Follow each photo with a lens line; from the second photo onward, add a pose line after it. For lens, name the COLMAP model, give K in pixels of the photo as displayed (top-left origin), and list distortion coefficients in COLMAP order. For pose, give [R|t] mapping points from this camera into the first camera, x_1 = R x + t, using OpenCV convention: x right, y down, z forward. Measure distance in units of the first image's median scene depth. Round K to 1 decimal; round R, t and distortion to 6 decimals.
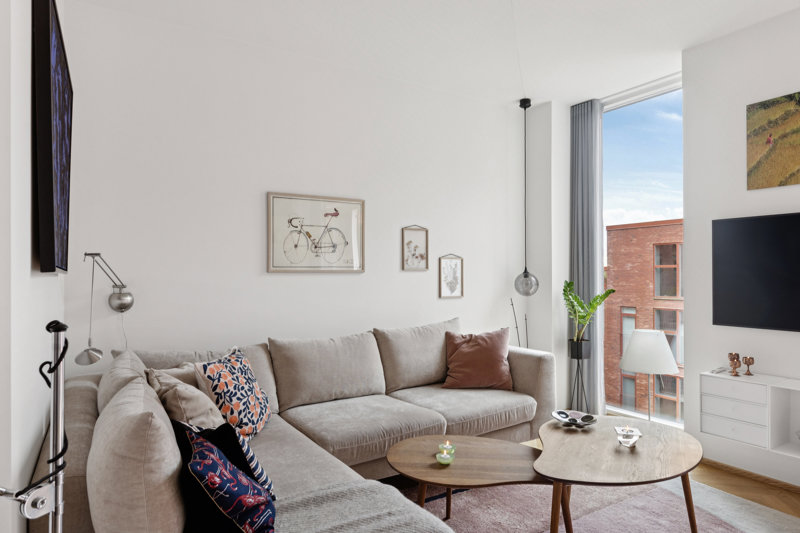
lens RADIAL K [[488.2, 0, 400.4], [0, 488.2, 267.3], [0, 0, 1]] dist [-0.001019, -0.001398]
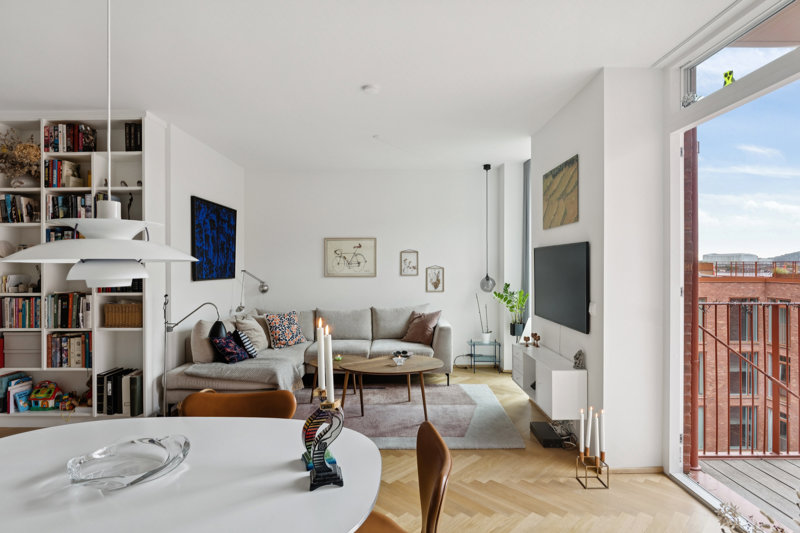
lens RADIAL K [[419.0, 0, 398.3], [0, 419.0, 266.3], [0, 0, 1]] dist [-0.002895, -0.001834]
pose [[0.850134, 0.002187, -0.526563, 0.906616], [0.006494, 0.999872, 0.014639, -0.056606], [0.526527, -0.015864, 0.850010, -0.344309]]
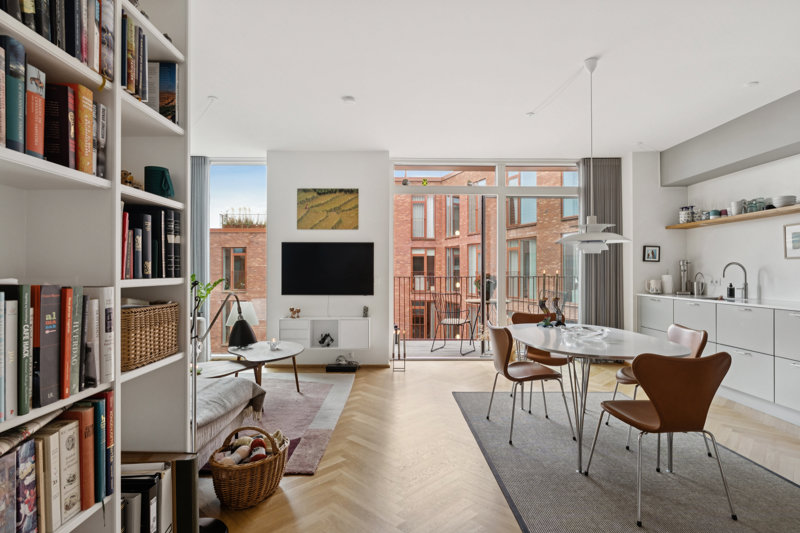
lens RADIAL K [[419.0, 0, 403.1], [0, 419.0, 268.2], [0, 0, 1]] dist [-0.002895, -0.001834]
pose [[0.513594, 0.012234, 0.857946, -0.513181], [-0.014540, 0.999879, -0.005554, 0.009366], [-0.857910, -0.009622, 0.513709, -0.269051]]
